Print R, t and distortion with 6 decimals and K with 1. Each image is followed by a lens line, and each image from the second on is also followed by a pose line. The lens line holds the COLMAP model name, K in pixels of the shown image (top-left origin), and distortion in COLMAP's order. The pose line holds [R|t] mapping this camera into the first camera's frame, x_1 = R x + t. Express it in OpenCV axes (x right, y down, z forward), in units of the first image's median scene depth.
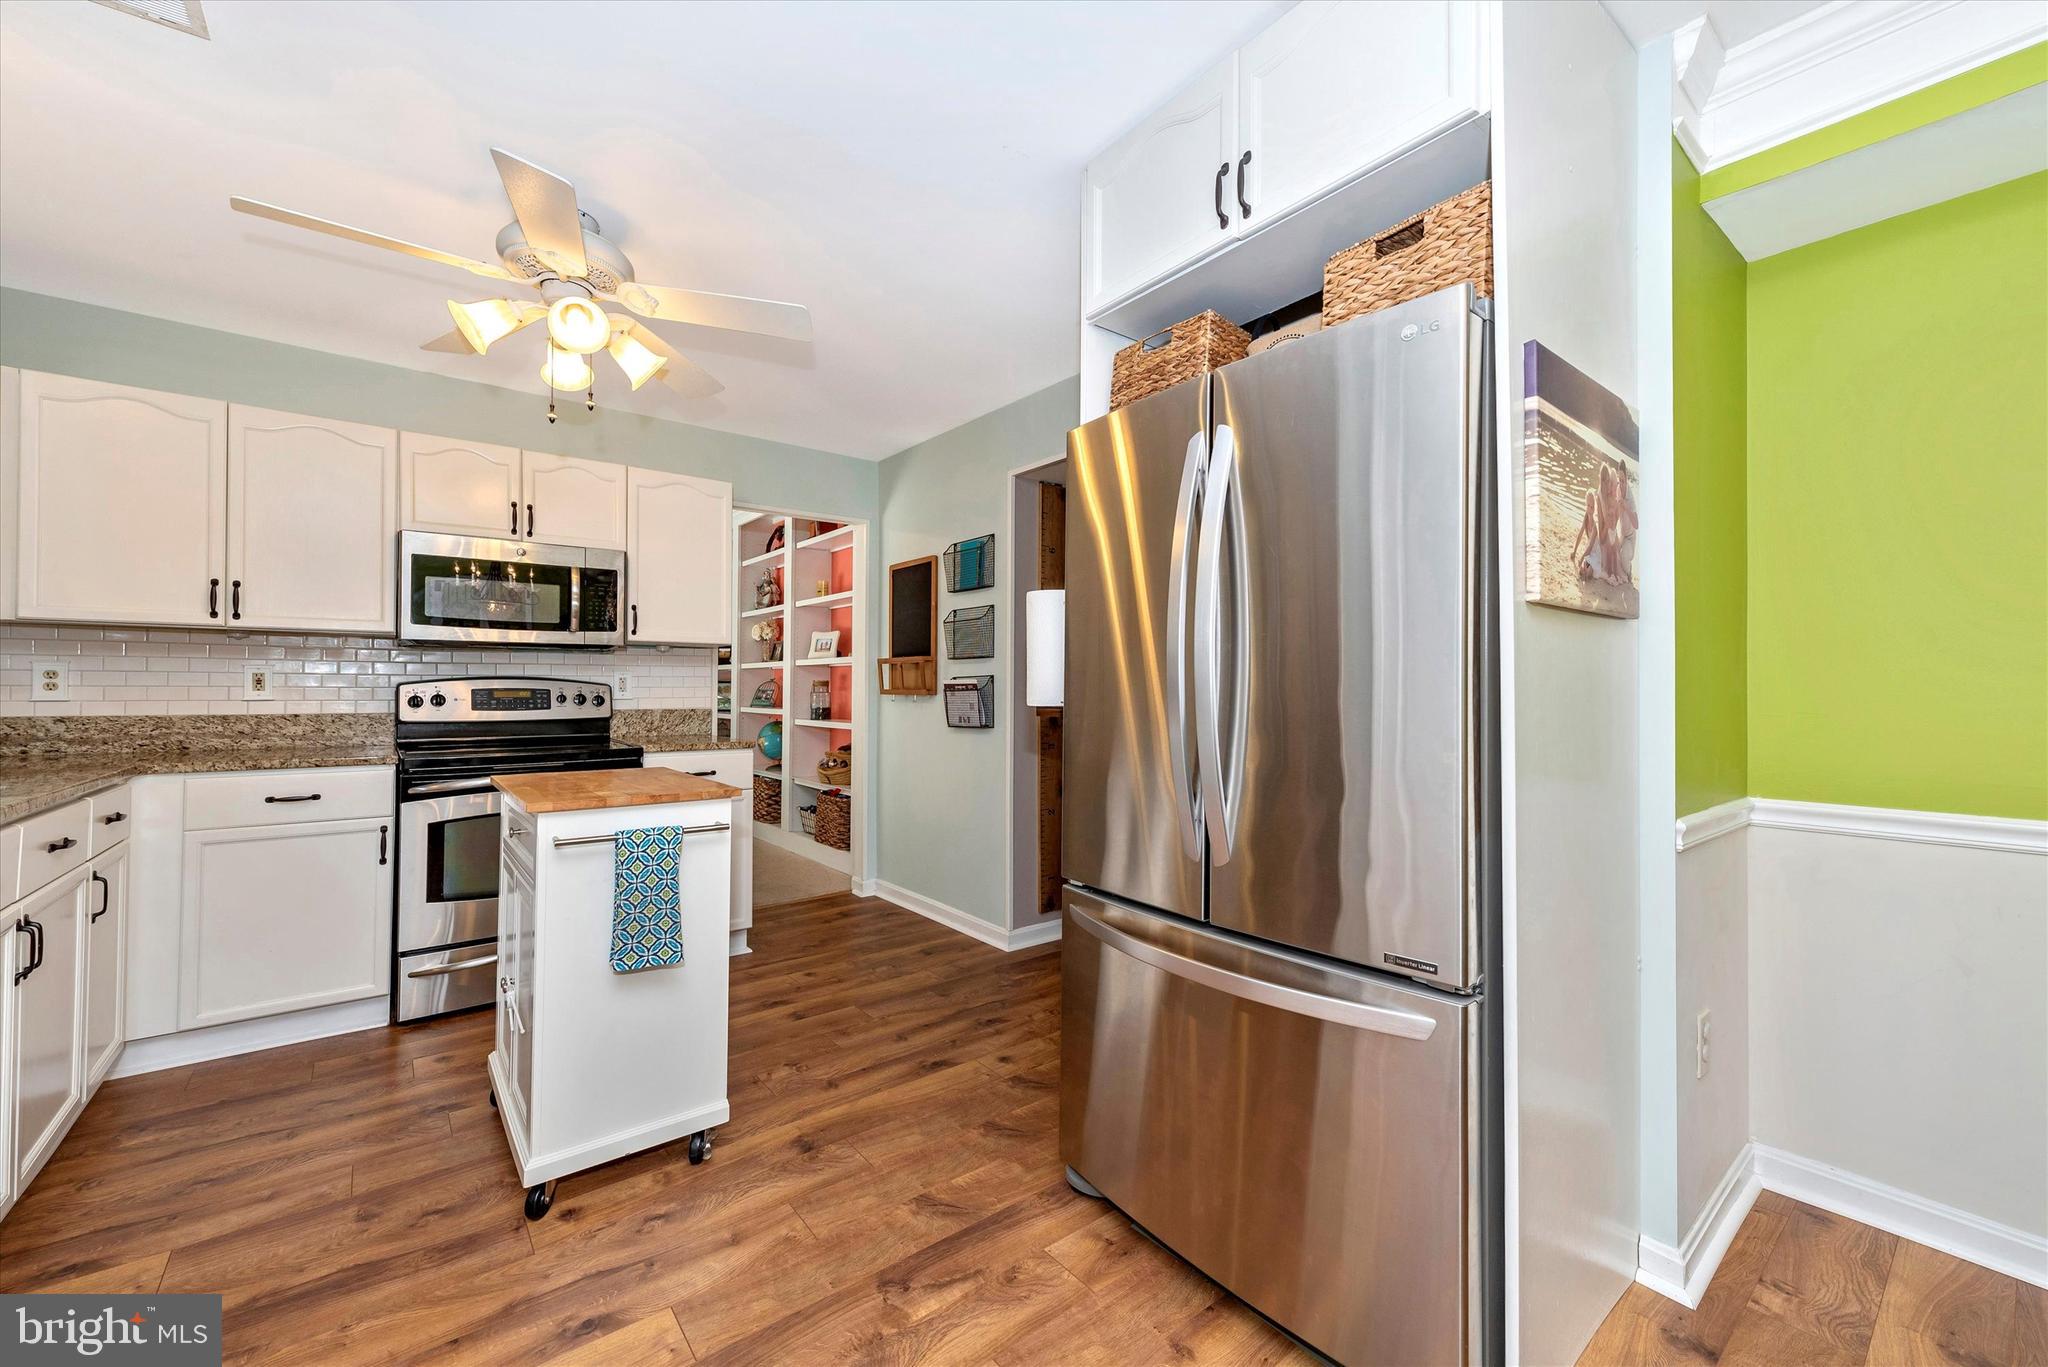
lens RADIAL K [[810.2, 0, 1018.6], [0, 810.2, 677.9], [0, 0, 1]] dist [0.016952, -0.001095]
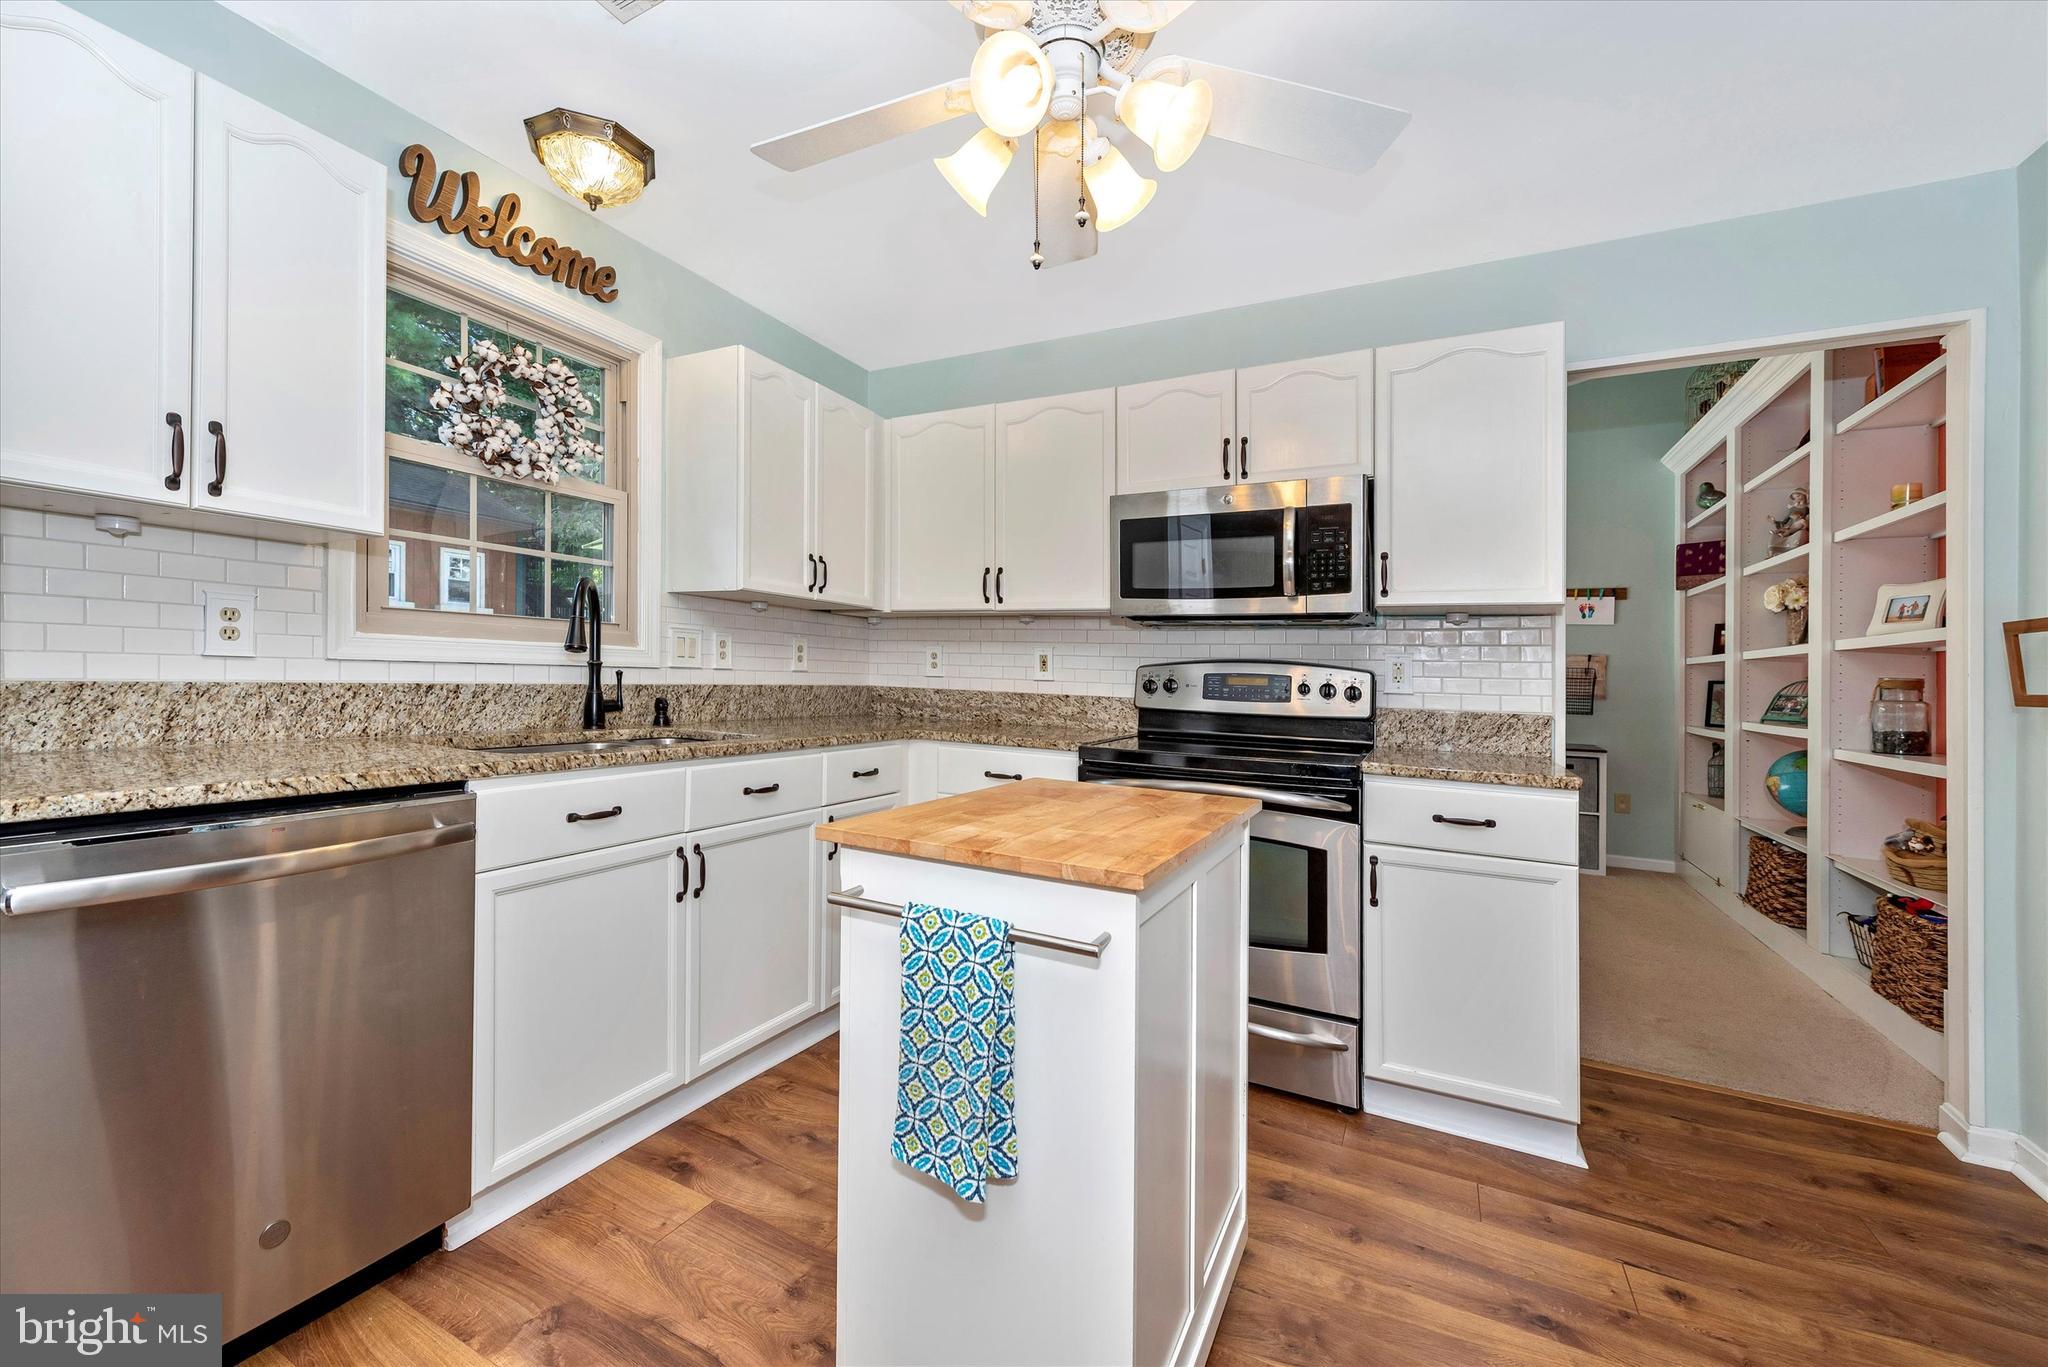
lens RADIAL K [[810.2, 0, 1008.0], [0, 810.2, 669.8], [0, 0, 1]] dist [0.016952, -0.001095]
pose [[0.391895, 0.003882, -0.920002, 0.025941], [-0.016510, 0.999860, -0.002814, 0.014275], [0.919862, 0.016292, 0.391904, 0.455590]]
